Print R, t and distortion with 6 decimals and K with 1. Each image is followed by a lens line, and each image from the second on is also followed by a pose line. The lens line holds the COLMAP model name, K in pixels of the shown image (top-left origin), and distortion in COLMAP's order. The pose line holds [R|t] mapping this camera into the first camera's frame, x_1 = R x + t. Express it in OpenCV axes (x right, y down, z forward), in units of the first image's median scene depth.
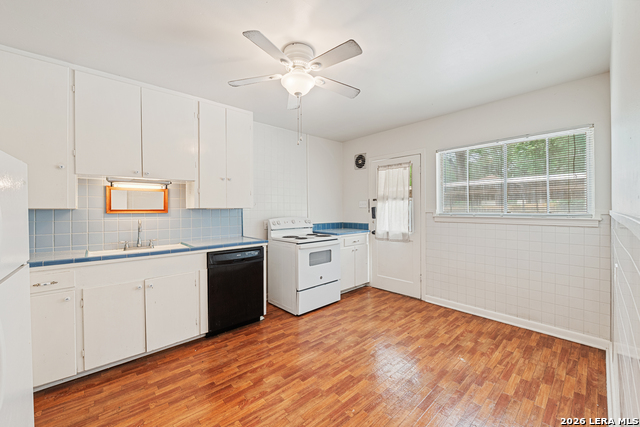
lens RADIAL K [[255.2, 0, 319.4], [0, 255.2, 212.0], [0, 0, 1]] dist [-0.001756, -0.000721]
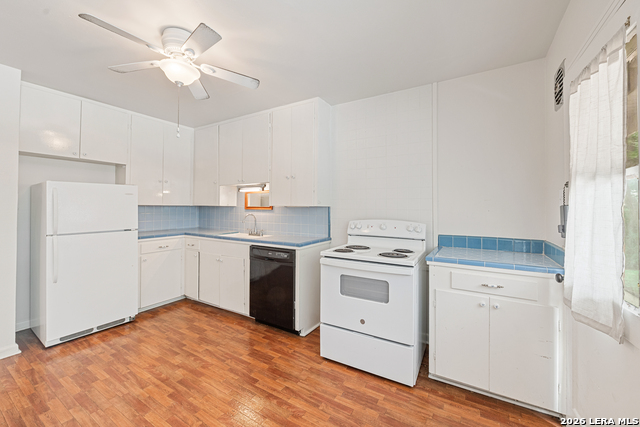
lens RADIAL K [[258.8, 0, 318.2], [0, 258.8, 206.4], [0, 0, 1]] dist [-0.001382, -0.000413]
pose [[0.284347, 0.001240, -0.958721, 0.677761], [-0.022017, 0.999744, -0.005237, -0.011880], [0.958469, 0.022597, 0.284301, 0.864040]]
